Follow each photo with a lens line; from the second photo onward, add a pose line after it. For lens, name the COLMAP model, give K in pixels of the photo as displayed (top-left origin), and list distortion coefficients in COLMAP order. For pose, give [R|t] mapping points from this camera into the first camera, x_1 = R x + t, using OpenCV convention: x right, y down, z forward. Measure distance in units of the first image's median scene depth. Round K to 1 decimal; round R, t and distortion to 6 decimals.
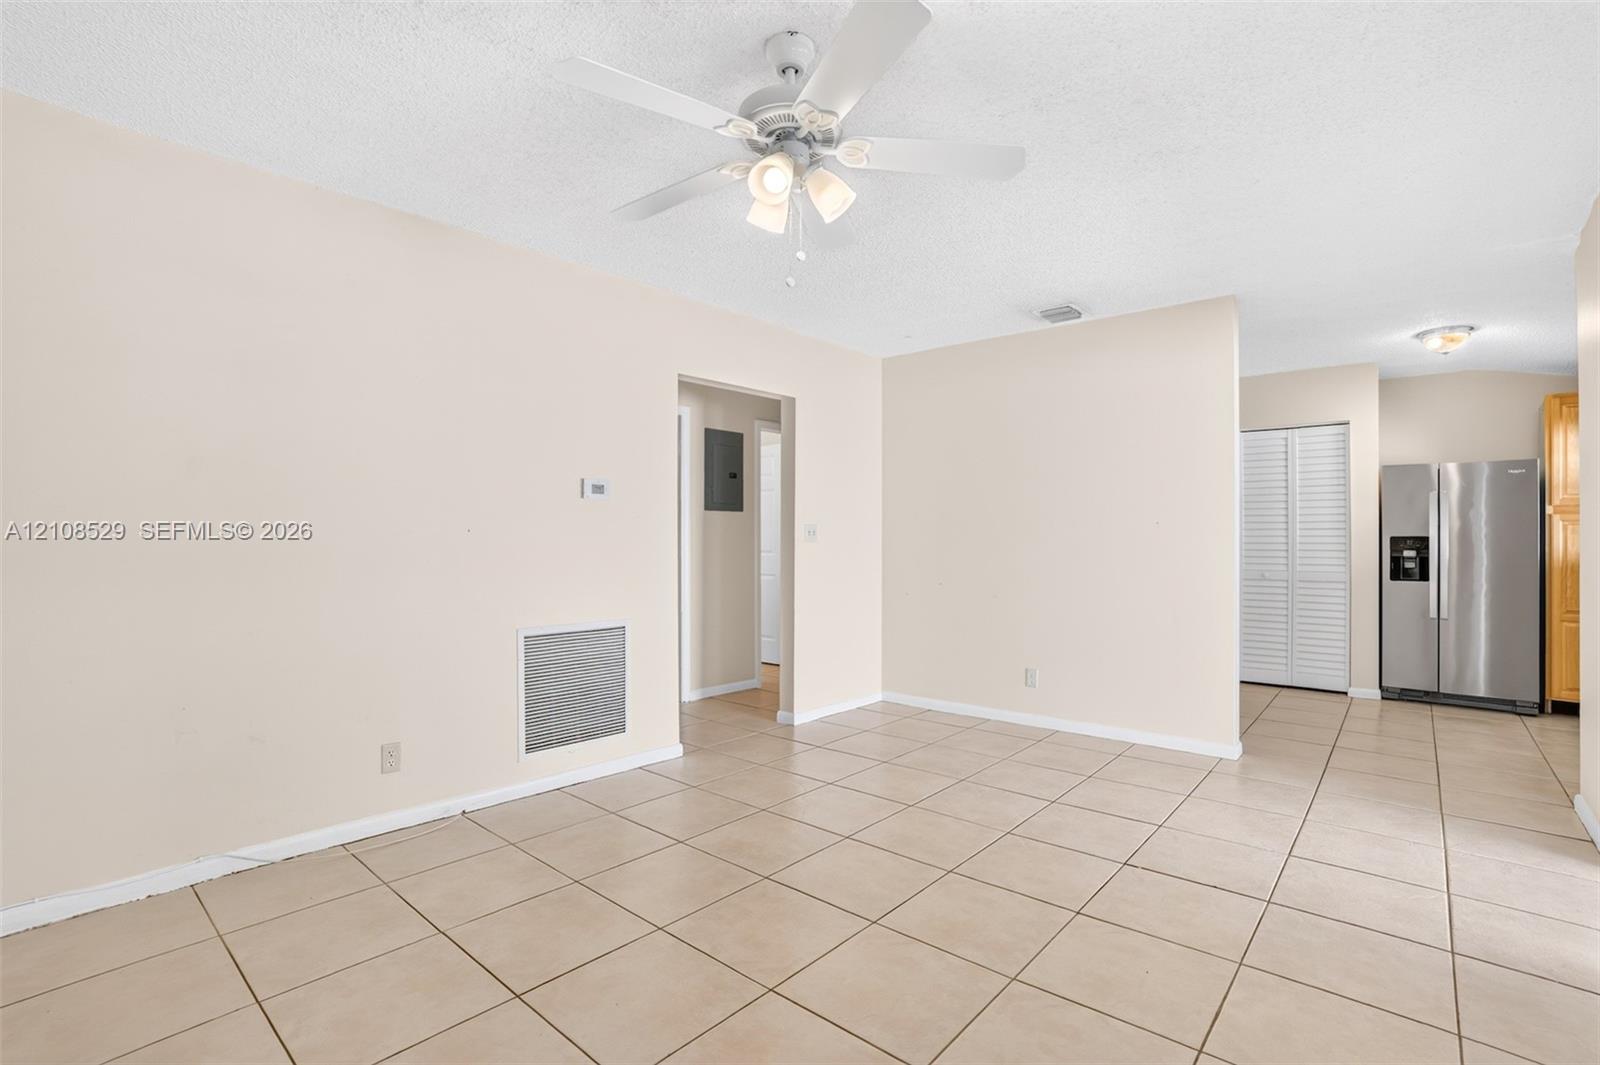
lens RADIAL K [[750.0, 0, 801.9], [0, 750.0, 536.8], [0, 0, 1]] dist [-0.022111, 0.001954]
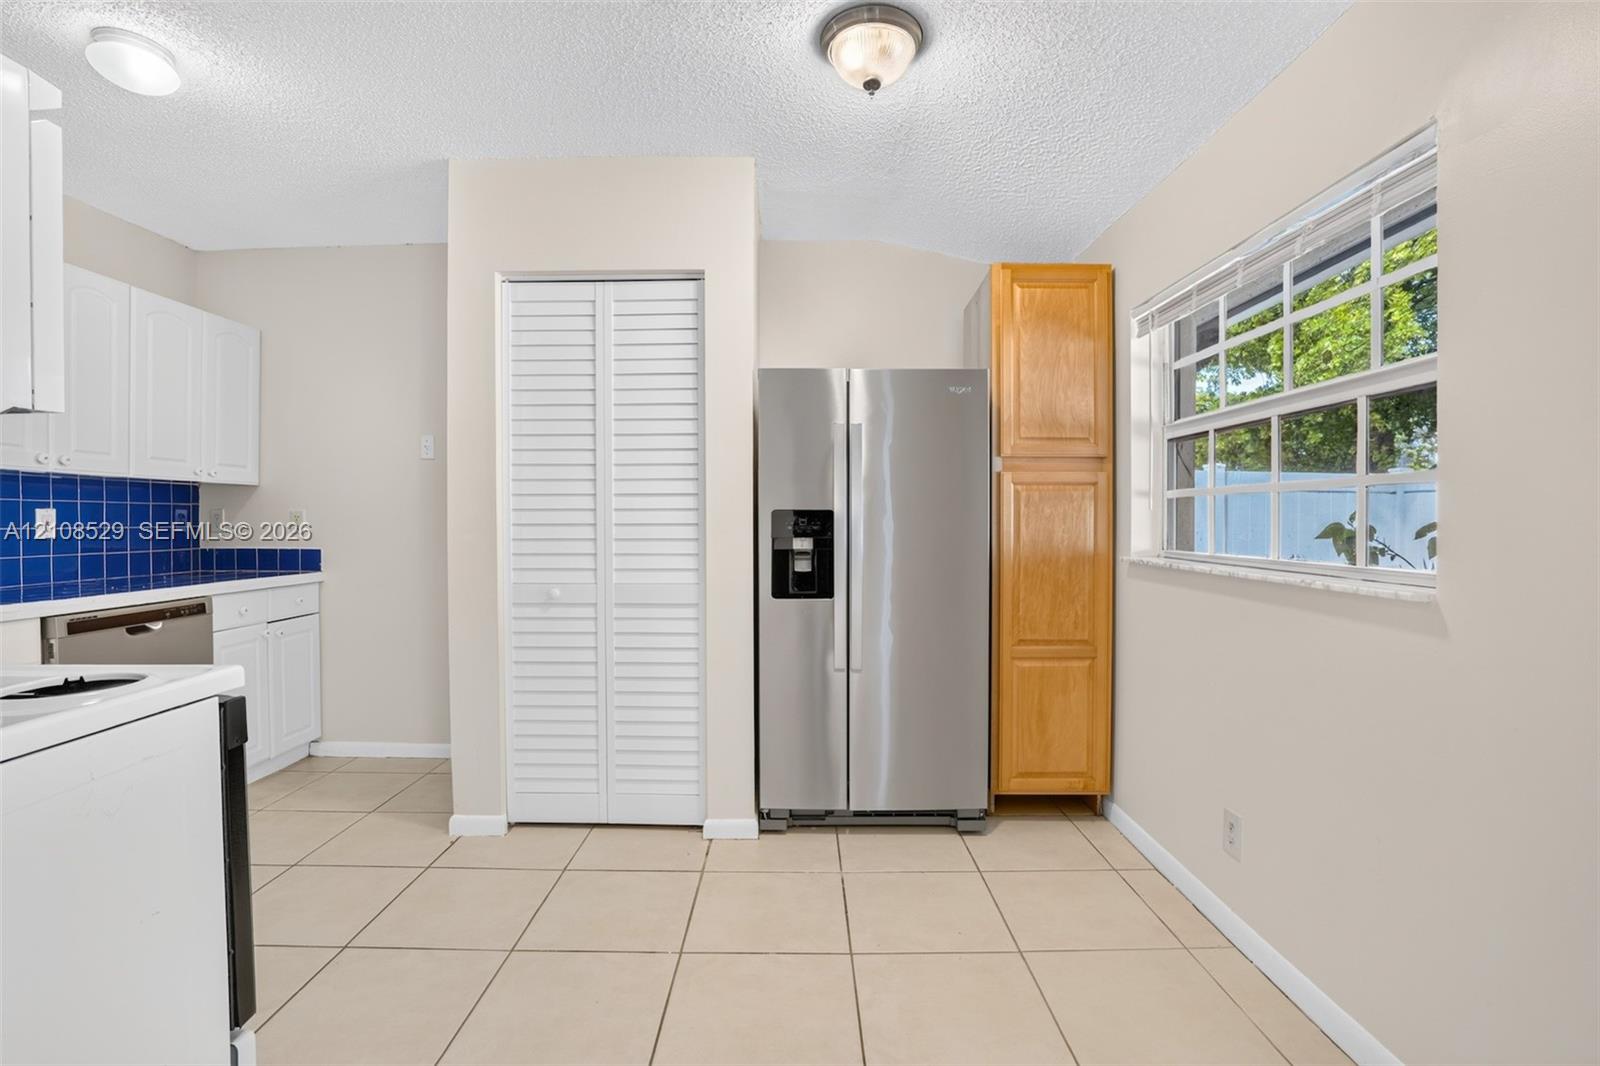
lens RADIAL K [[750.0, 0, 800.6], [0, 750.0, 528.1], [0, 0, 1]] dist [-0.022111, 0.001954]
pose [[0.756307, -0.000443, 0.654216, 0.488313], [0.000958, 0.999999, -0.000430, 0.012089], [-0.654216, 0.000952, 0.756307, 0.616832]]
